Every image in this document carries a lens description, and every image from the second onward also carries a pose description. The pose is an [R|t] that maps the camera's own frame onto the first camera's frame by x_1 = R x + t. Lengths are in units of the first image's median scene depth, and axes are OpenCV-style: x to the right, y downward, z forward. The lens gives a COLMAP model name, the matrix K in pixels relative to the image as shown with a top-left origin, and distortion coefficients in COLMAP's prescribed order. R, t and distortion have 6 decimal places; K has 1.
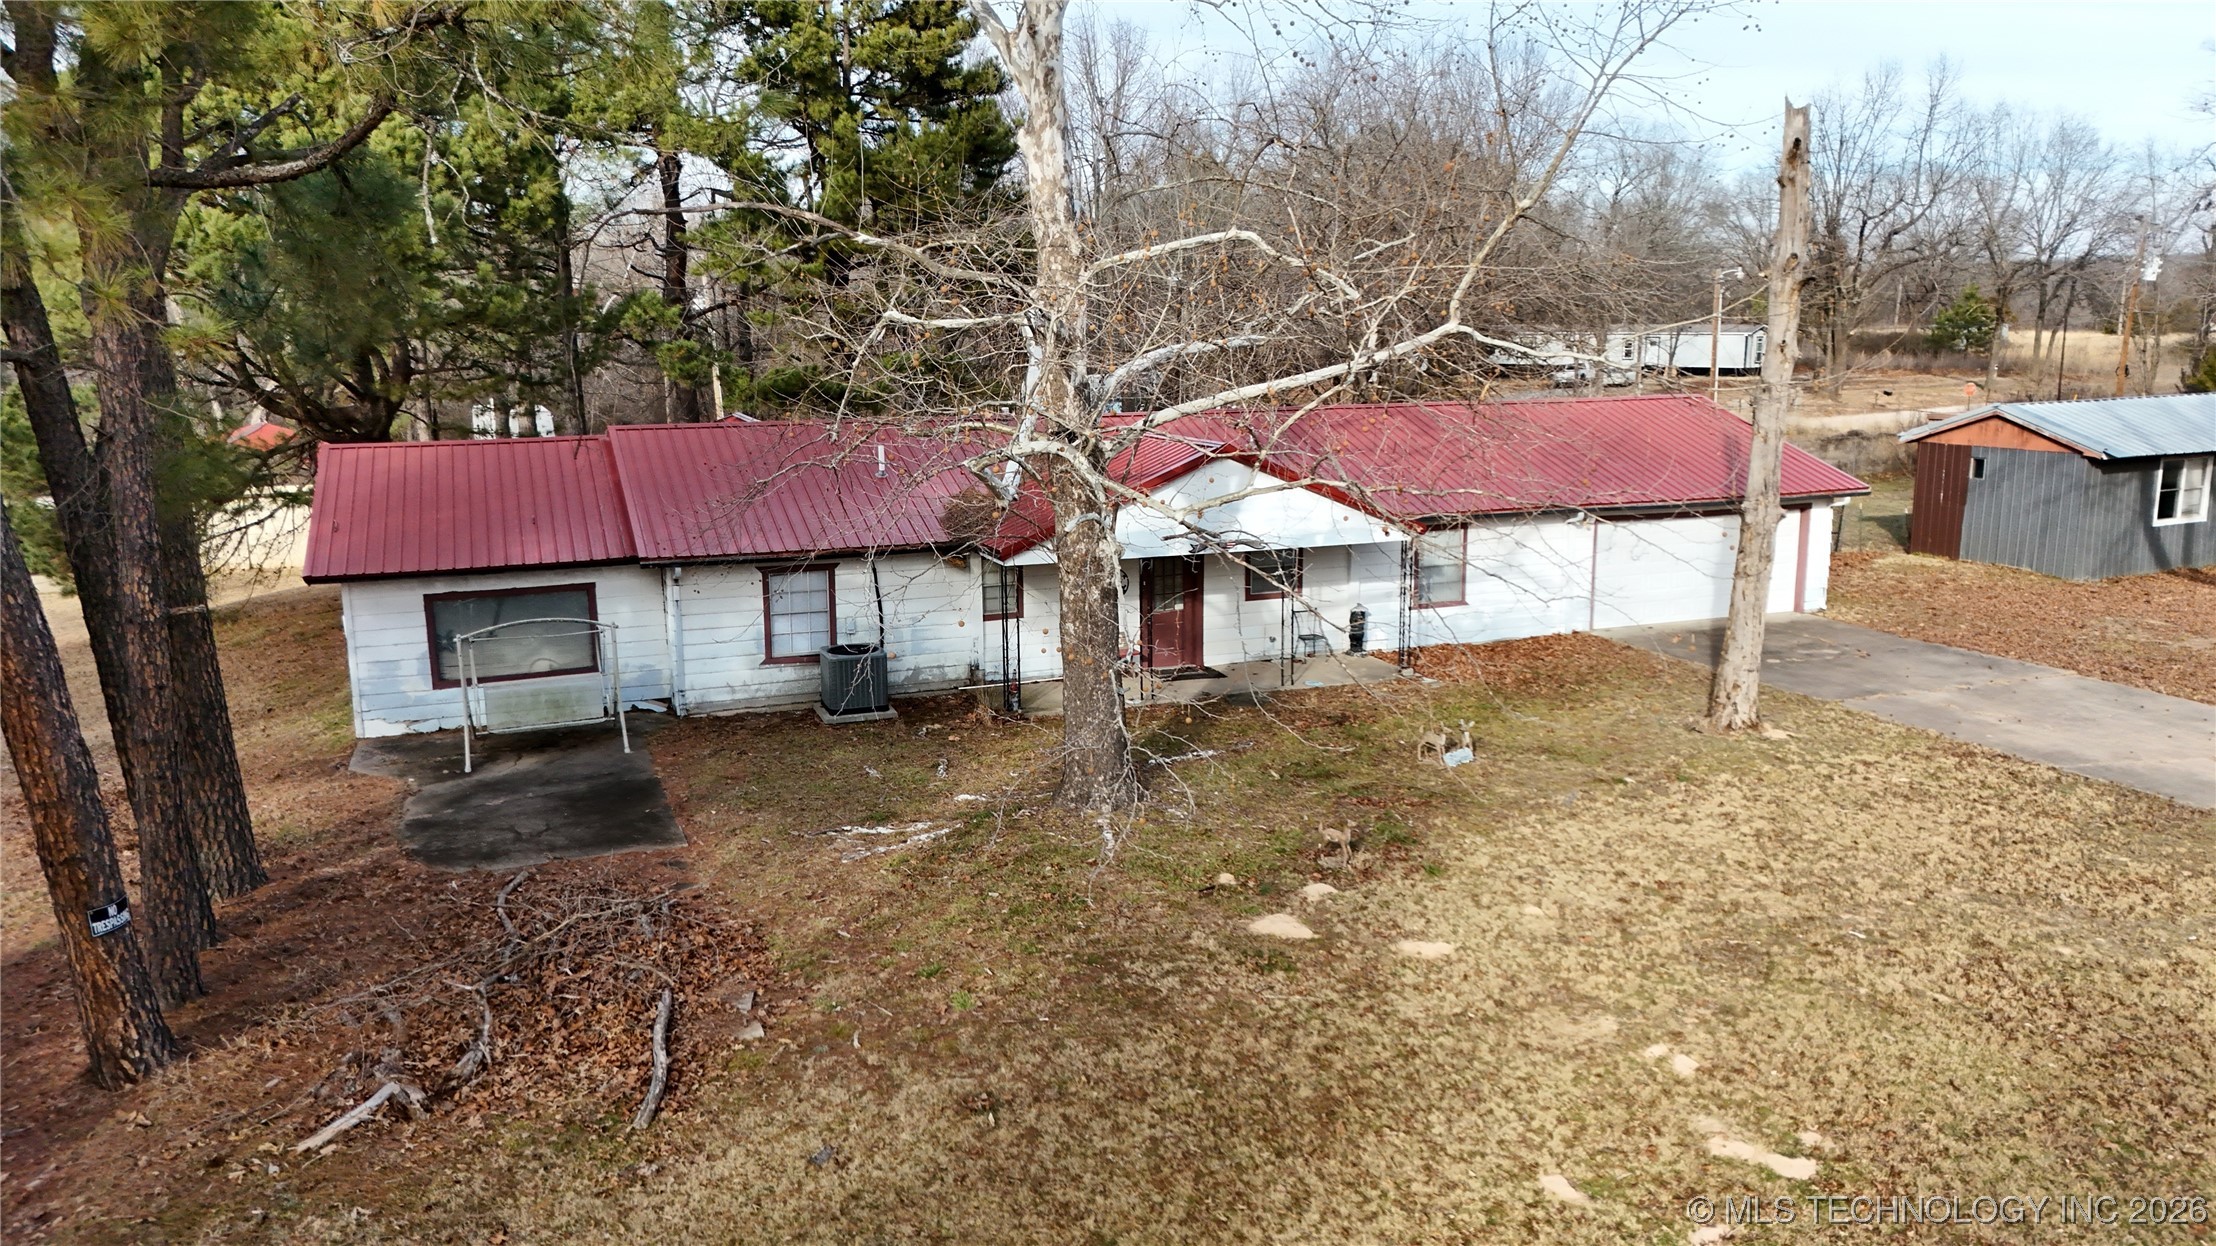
lens RADIAL K [[1613.6, 0, 1115.2], [0, 1613.6, 621.3], [0, 0, 1]] dist [0.102289, -0.111142]
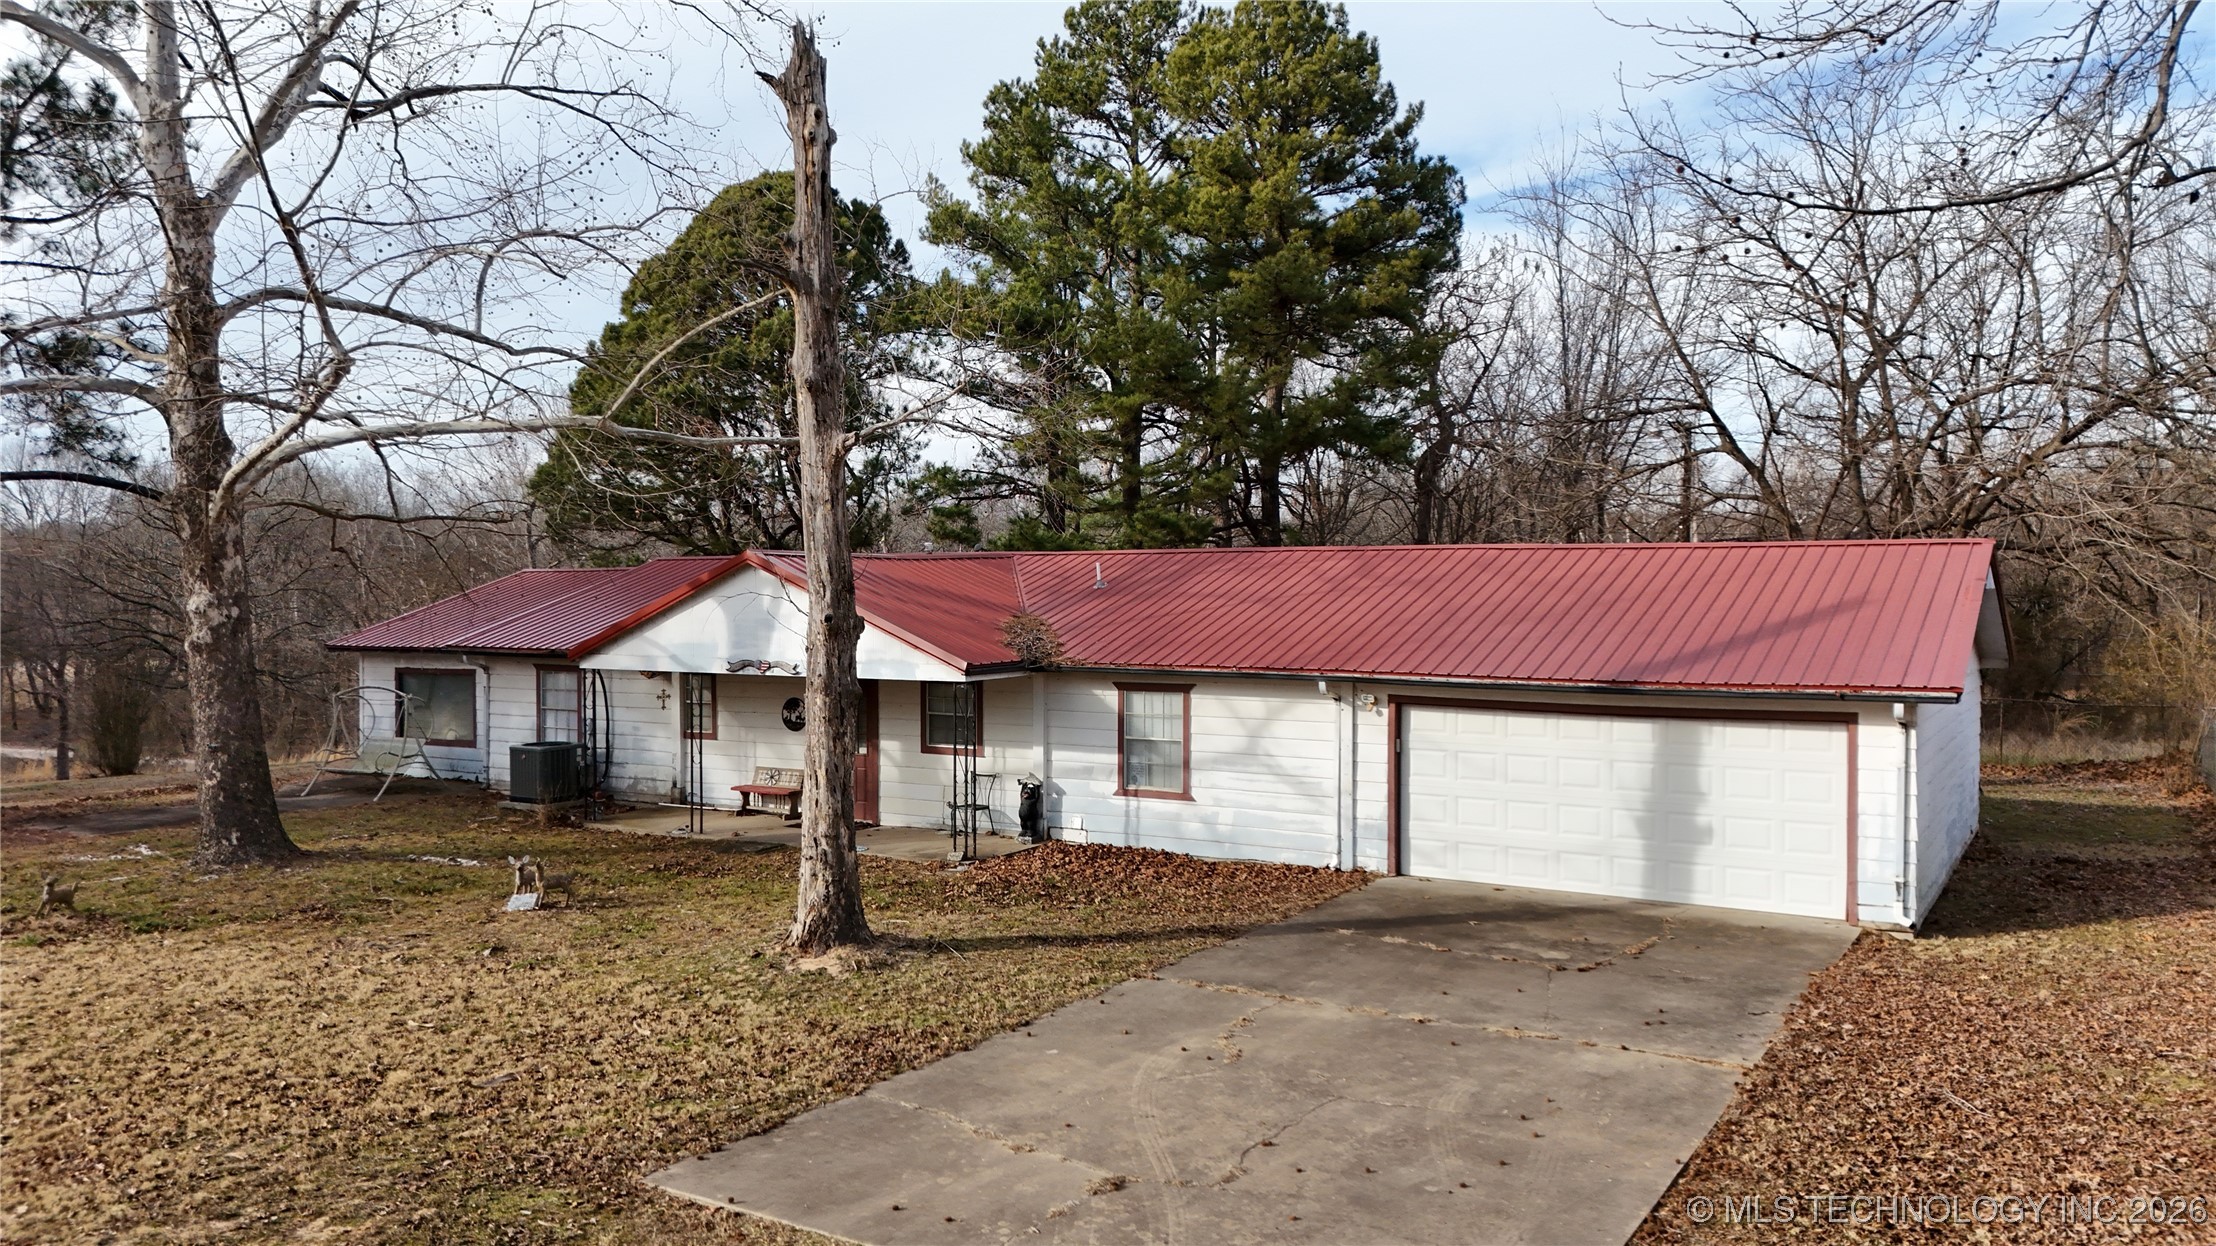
lens RADIAL K [[1613.6, 0, 1115.2], [0, 1613.6, 621.3], [0, 0, 1]] dist [0.102289, -0.111142]
pose [[0.589401, 0.017705, -0.807647, 0.907474], [-0.153636, 0.983970, -0.090550, -0.021691], [0.793097, 0.177454, 0.582673, 0.644755]]
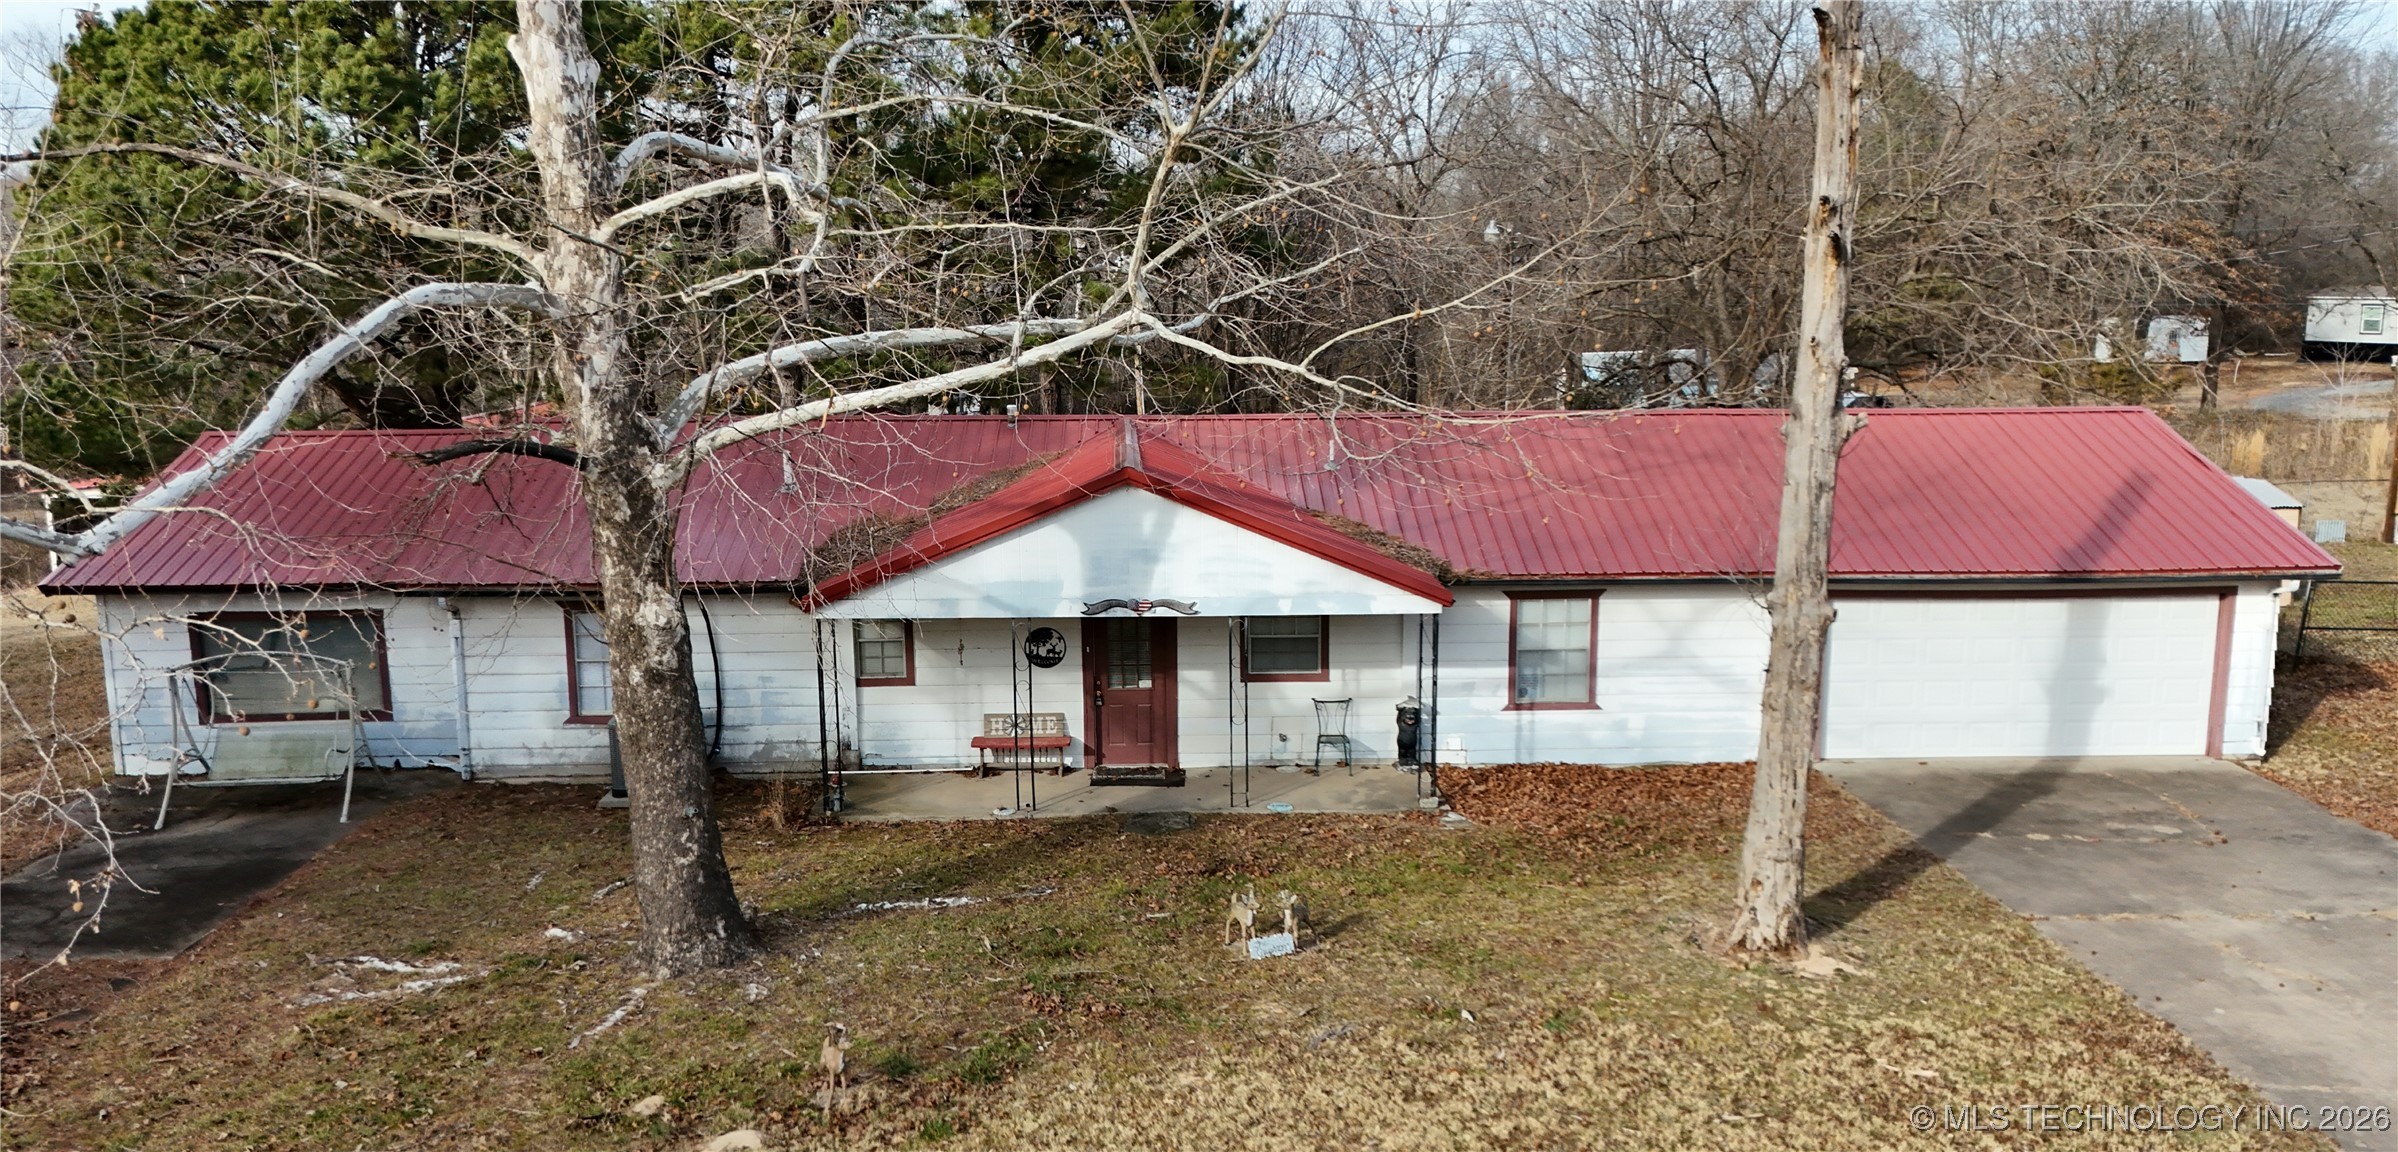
lens RADIAL K [[1931.0, 0, 1194.5], [0, 1931.0, 649.1], [0, 0, 1]] dist [0.072554, -0.006301]
pose [[0.940552, 0.065379, -0.333299, 0.387070], [-0.063753, 0.997840, 0.015826, -0.044358], [0.333614, 0.006364, 0.942688, 0.200627]]
